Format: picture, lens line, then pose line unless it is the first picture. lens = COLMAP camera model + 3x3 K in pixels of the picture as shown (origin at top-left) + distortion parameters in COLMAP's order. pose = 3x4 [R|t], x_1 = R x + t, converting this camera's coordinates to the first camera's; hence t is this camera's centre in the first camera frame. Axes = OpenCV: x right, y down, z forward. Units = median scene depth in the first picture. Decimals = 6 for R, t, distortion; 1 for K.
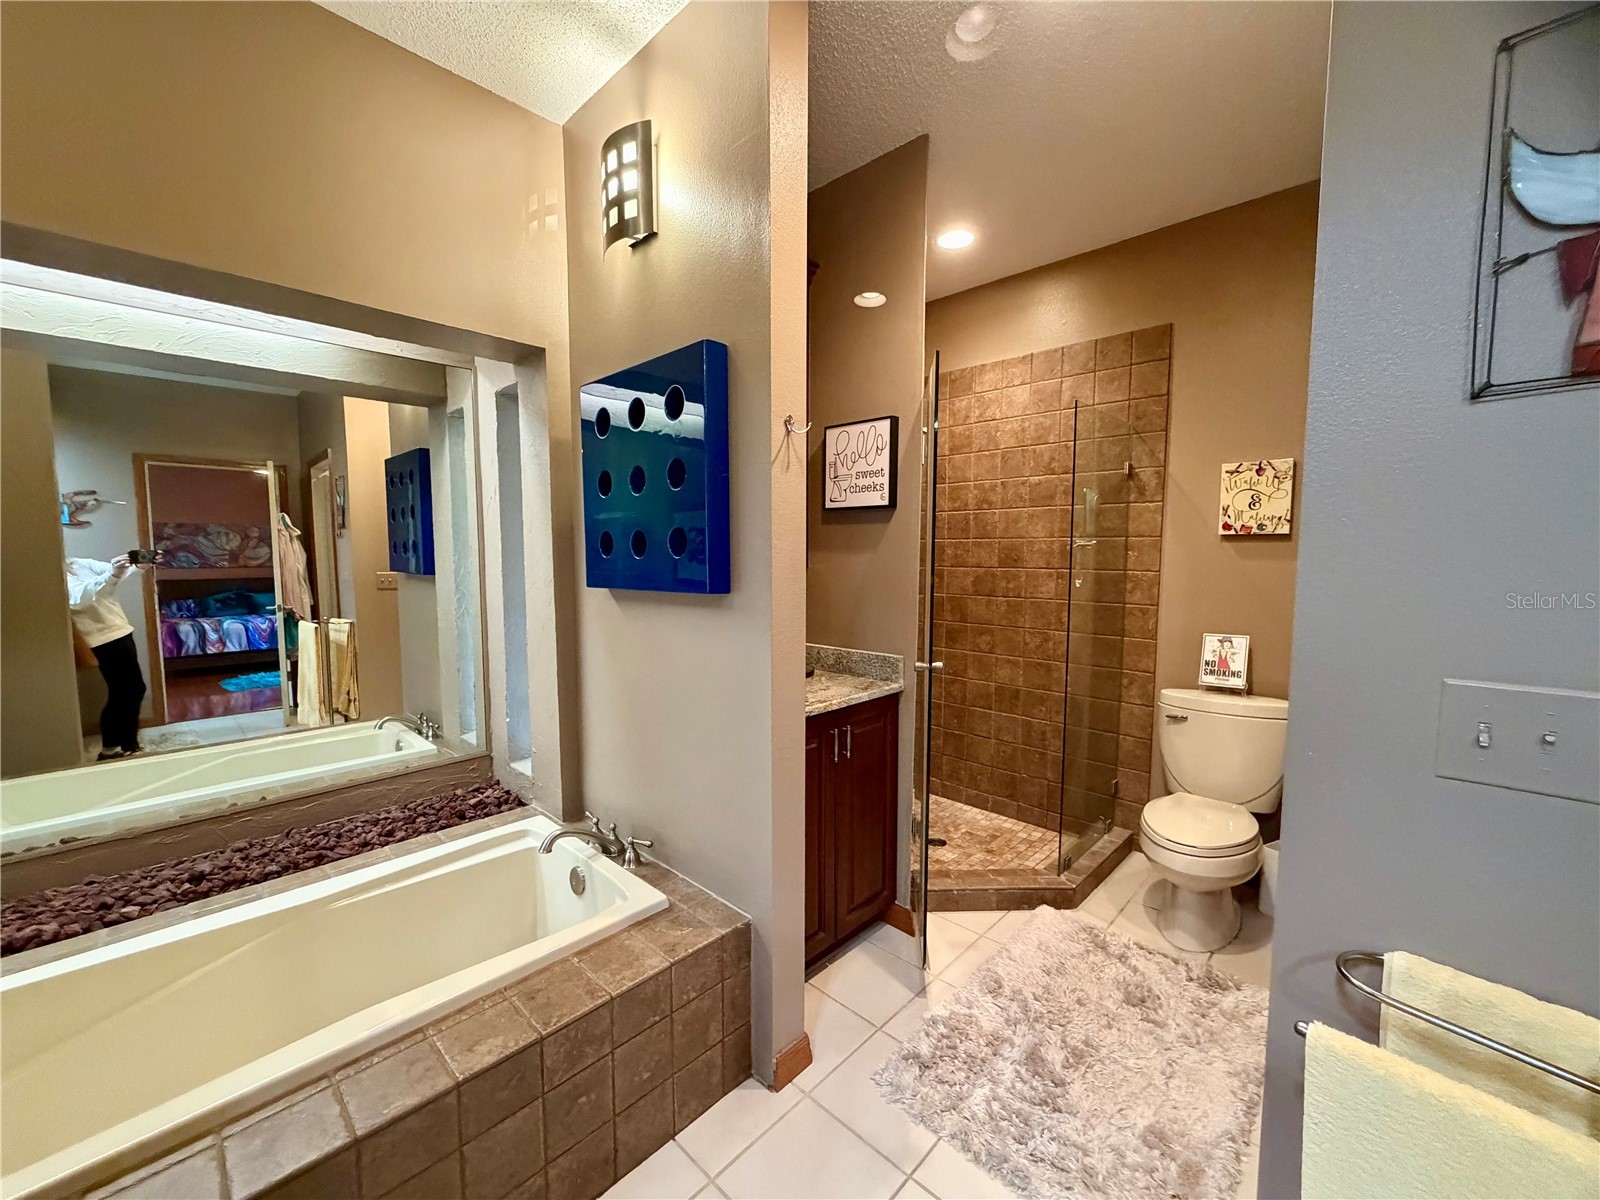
lens RADIAL K [[633.1, 0, 798.3], [0, 633.1, 601.1], [0, 0, 1]] dist [-0.001229, 0.000237]
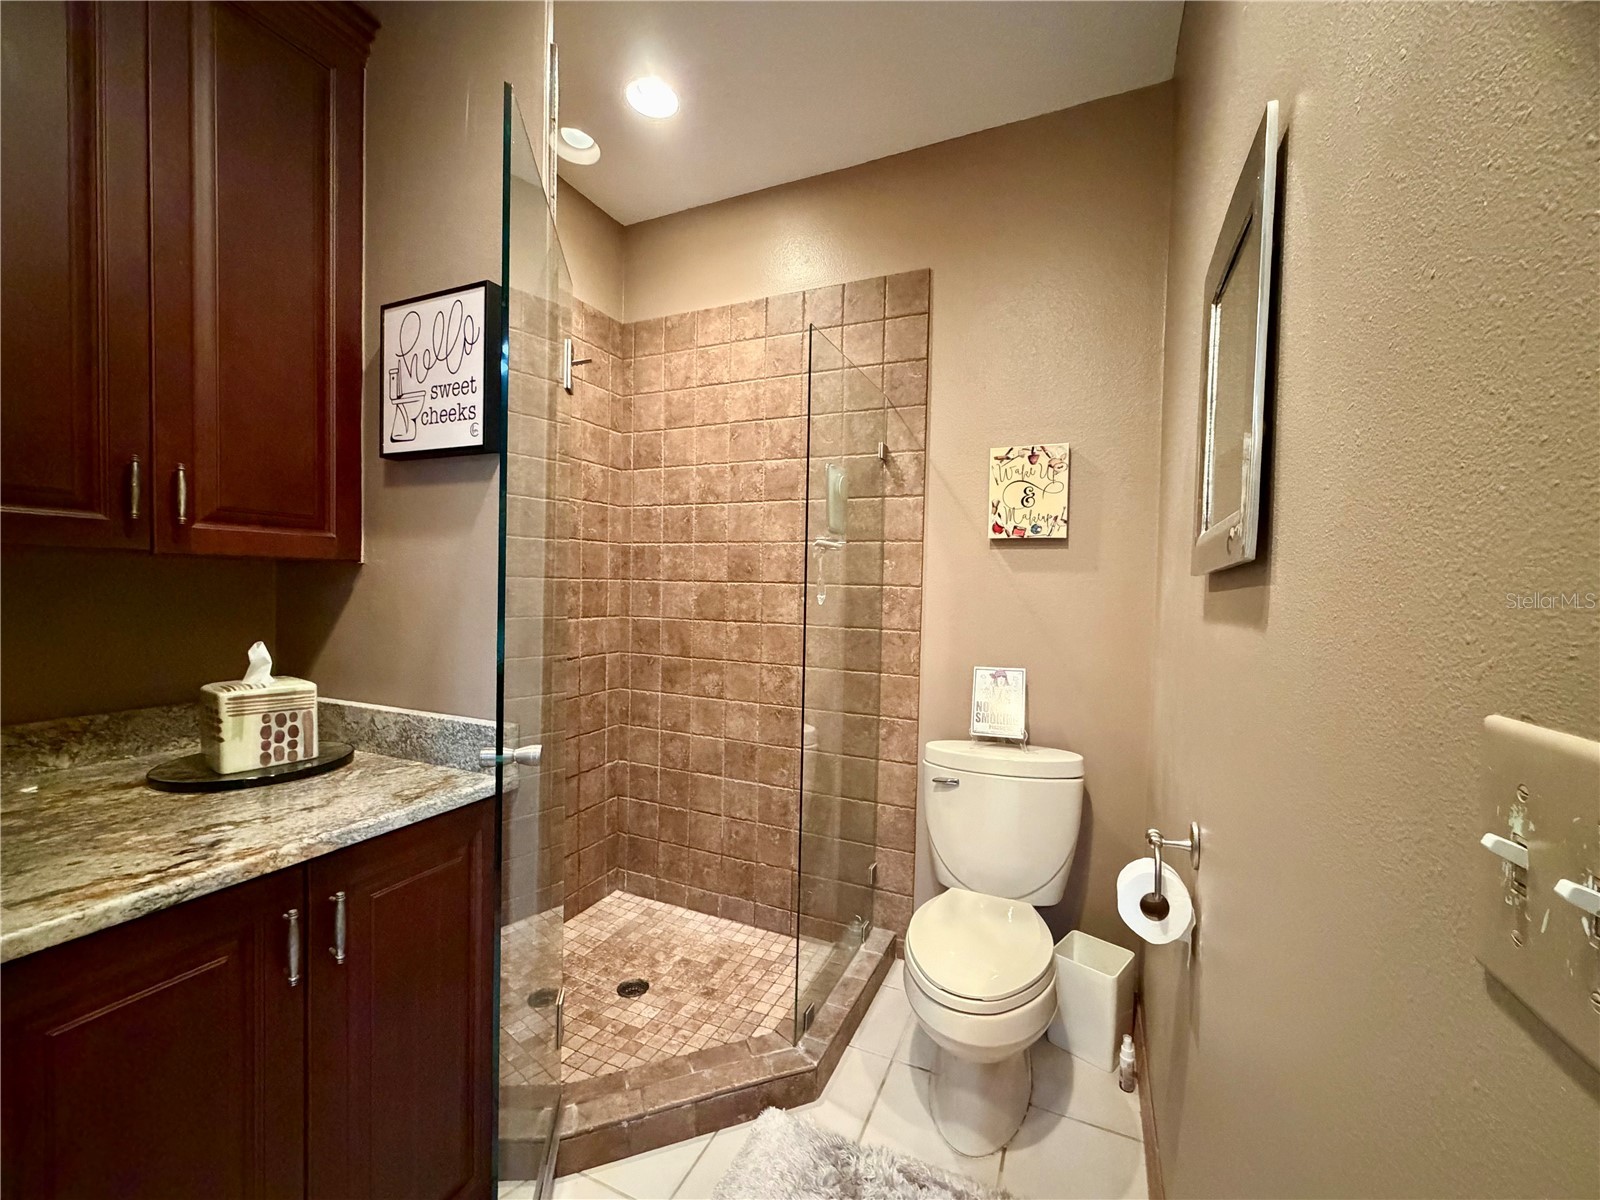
lens RADIAL K [[633.1, 0, 800.7], [0, 633.1, 599.9], [0, 0, 1]] dist [-0.001229, 0.000237]
pose [[0.942076, 0.010527, 0.335233, 0.170520], [0.006928, 0.998683, -0.050829, 0.007477], [-0.335327, 0.050207, 0.940763, 0.317740]]
